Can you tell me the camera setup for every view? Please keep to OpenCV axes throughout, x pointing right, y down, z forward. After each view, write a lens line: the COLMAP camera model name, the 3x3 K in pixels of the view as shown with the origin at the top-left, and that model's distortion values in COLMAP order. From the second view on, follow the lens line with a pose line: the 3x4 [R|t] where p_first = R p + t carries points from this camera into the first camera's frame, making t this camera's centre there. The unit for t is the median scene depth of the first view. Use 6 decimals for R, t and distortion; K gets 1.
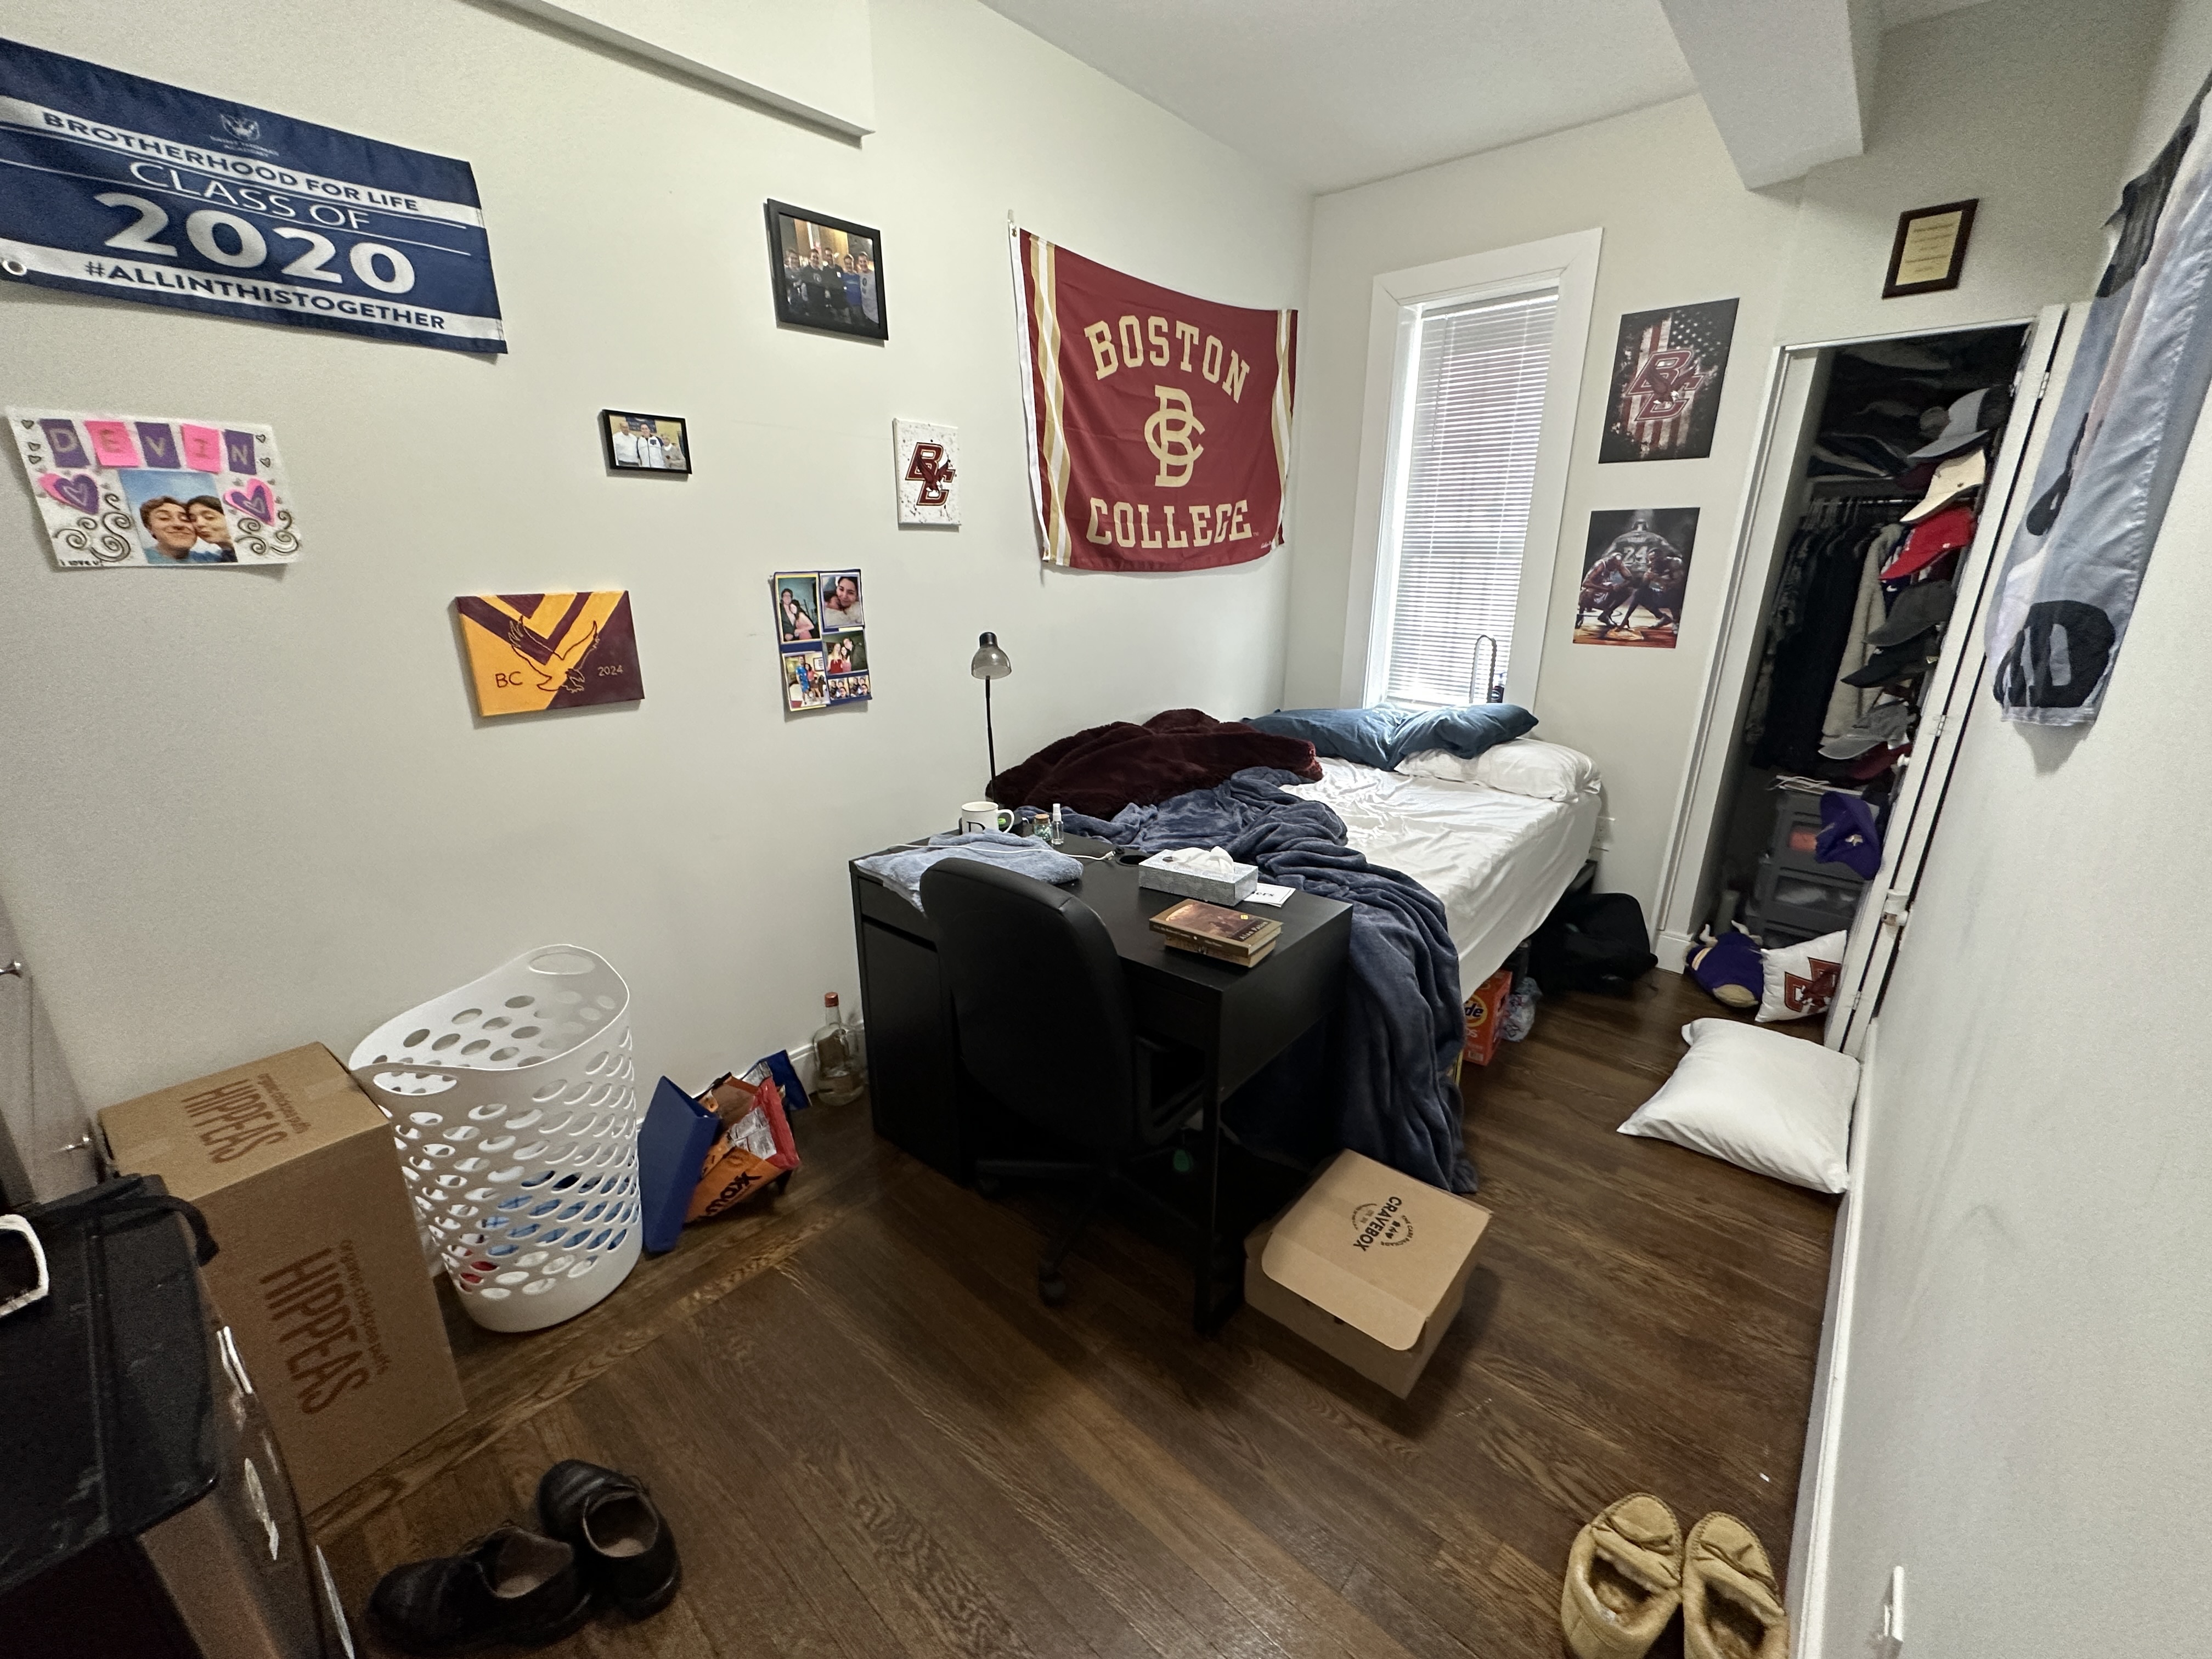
lens RADIAL K [[881.3, 0, 1113.8], [0, 881.3, 831.6], [0, 0, 1]] dist [-0.002654, 0.000065]
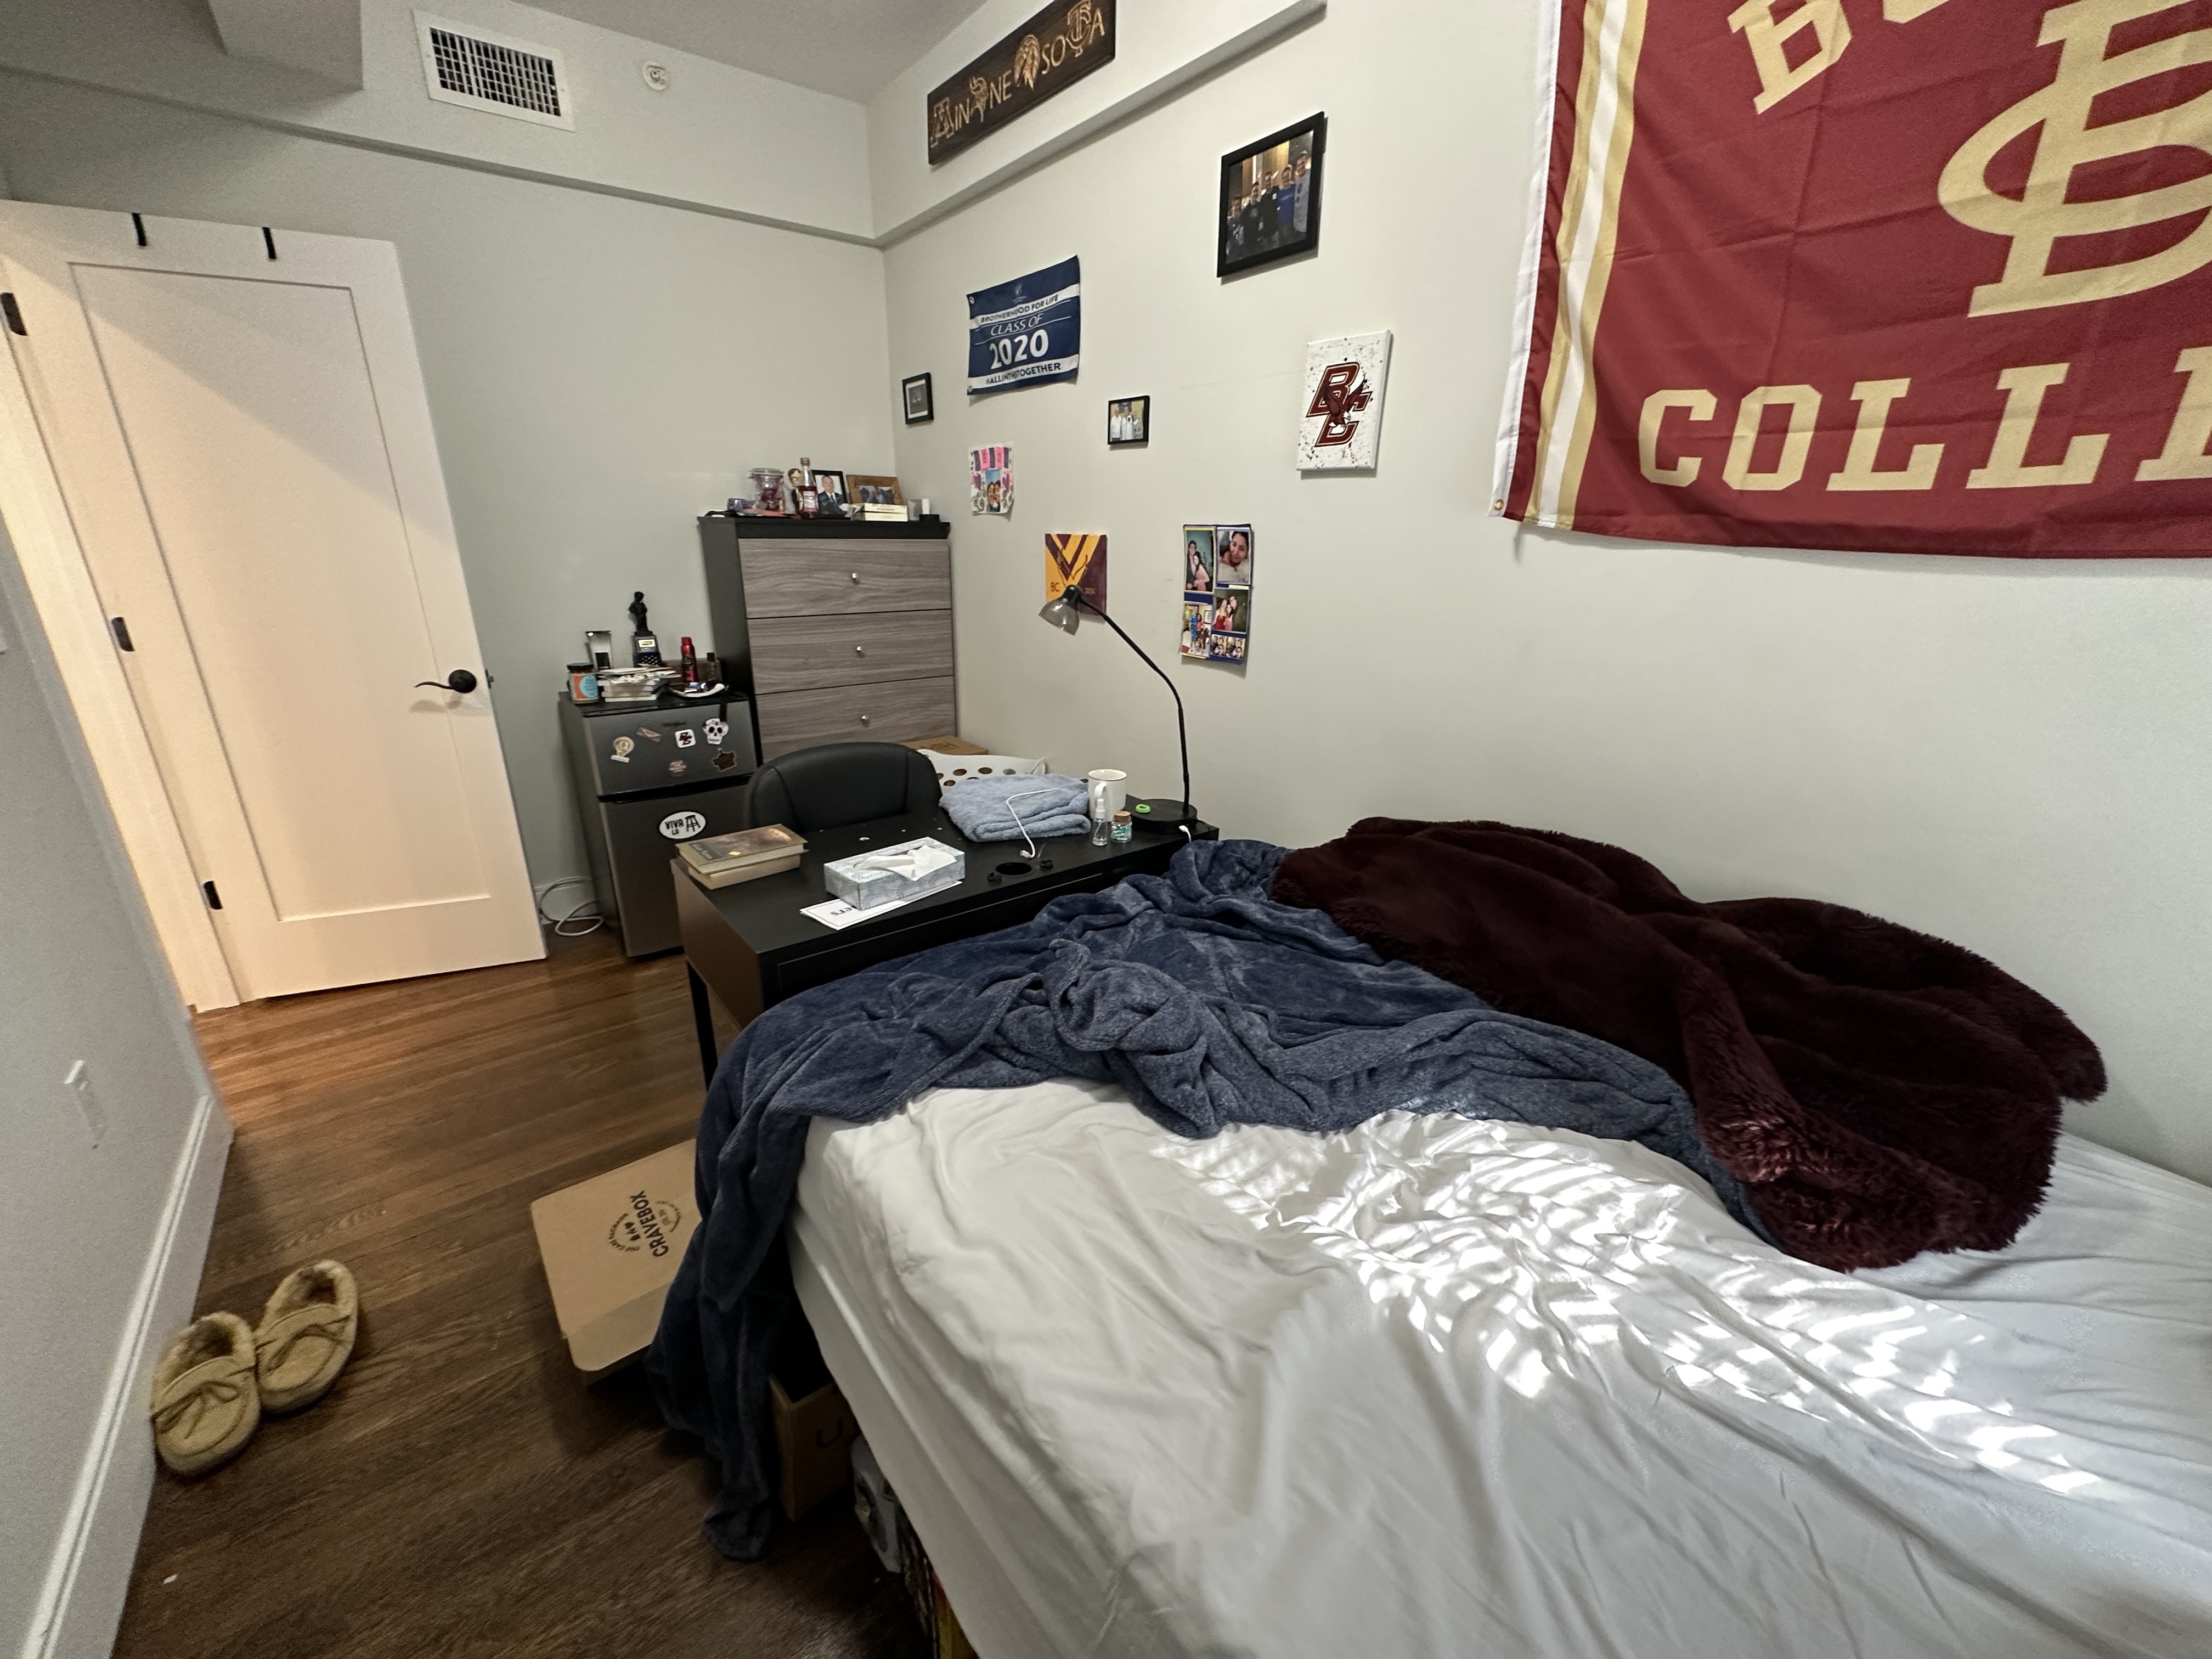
lens RADIAL K [[881.3, 0, 1108.7], [0, 881.3, 834.4], [0, 0, 1]] dist [-0.002654, 0.000065]
pose [[-0.198162, 0.320701, -0.926220, 0.673114], [-0.314306, 0.874267, 0.369957, -0.291597], [0.928409, 0.364428, -0.072449, 0.990370]]
